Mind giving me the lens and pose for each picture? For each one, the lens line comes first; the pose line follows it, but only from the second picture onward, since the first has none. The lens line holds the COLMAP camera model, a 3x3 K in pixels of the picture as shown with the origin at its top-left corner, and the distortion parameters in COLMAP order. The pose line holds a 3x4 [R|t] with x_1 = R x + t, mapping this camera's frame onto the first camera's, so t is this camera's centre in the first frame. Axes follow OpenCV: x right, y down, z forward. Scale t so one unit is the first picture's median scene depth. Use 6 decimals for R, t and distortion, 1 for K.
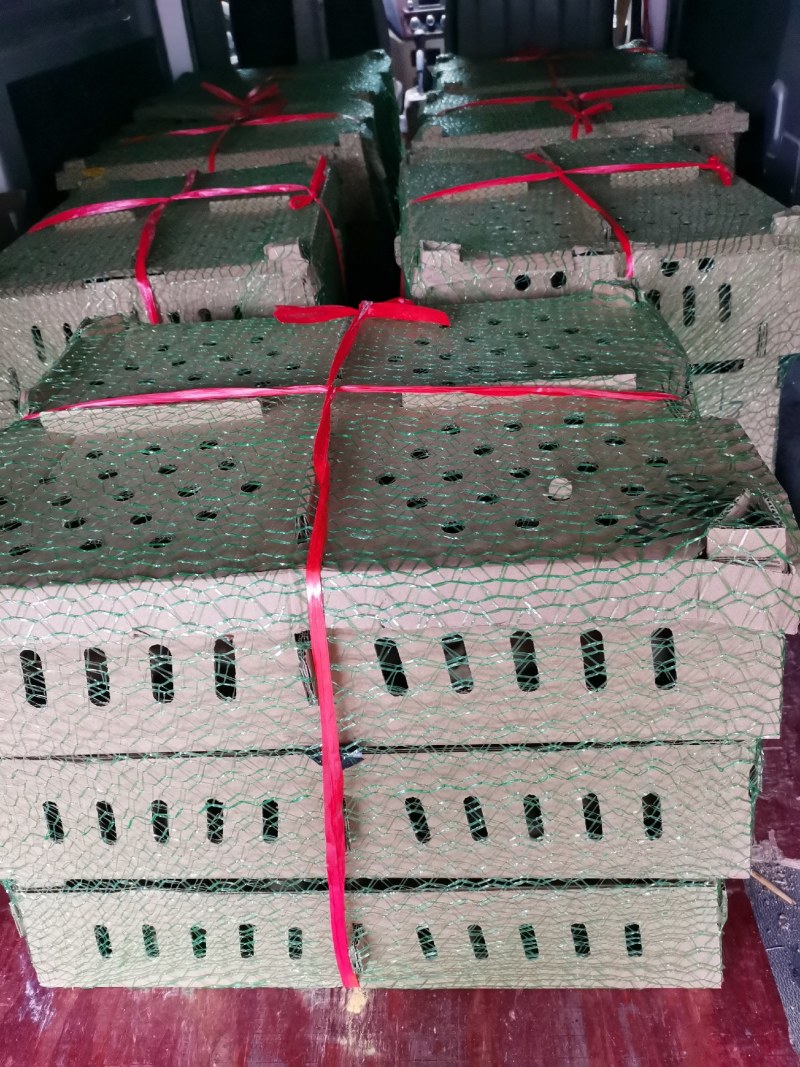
lens RADIAL K [[823.7, 0, 400.0], [0, 823.7, 533.5], [0, 0, 1]] dist [0.035526, -0.039605]
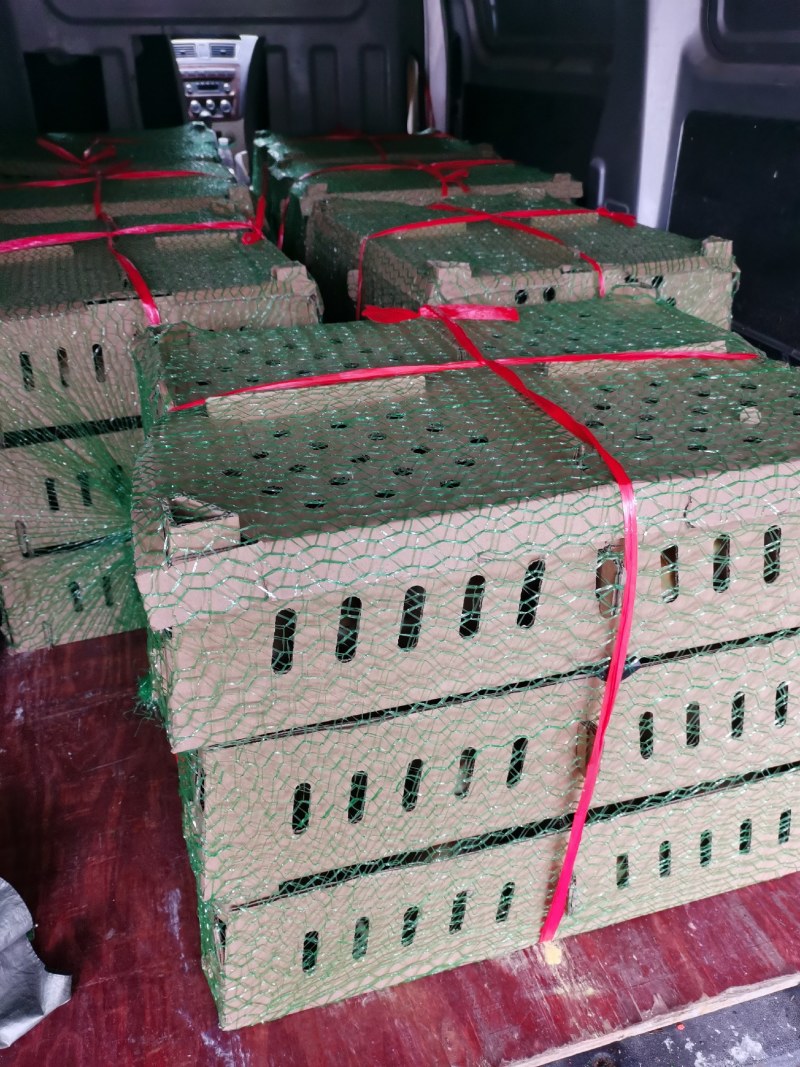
lens RADIAL K [[823.7, 0, 400.0], [0, 823.7, 533.5], [0, 0, 1]] dist [0.035526, -0.039605]
pose [[0.946809, -0.092135, 0.308325, -0.483180], [0.122081, 0.989352, -0.079245, 0.105286], [-0.297741, 0.112671, 0.947975, 0.026228]]
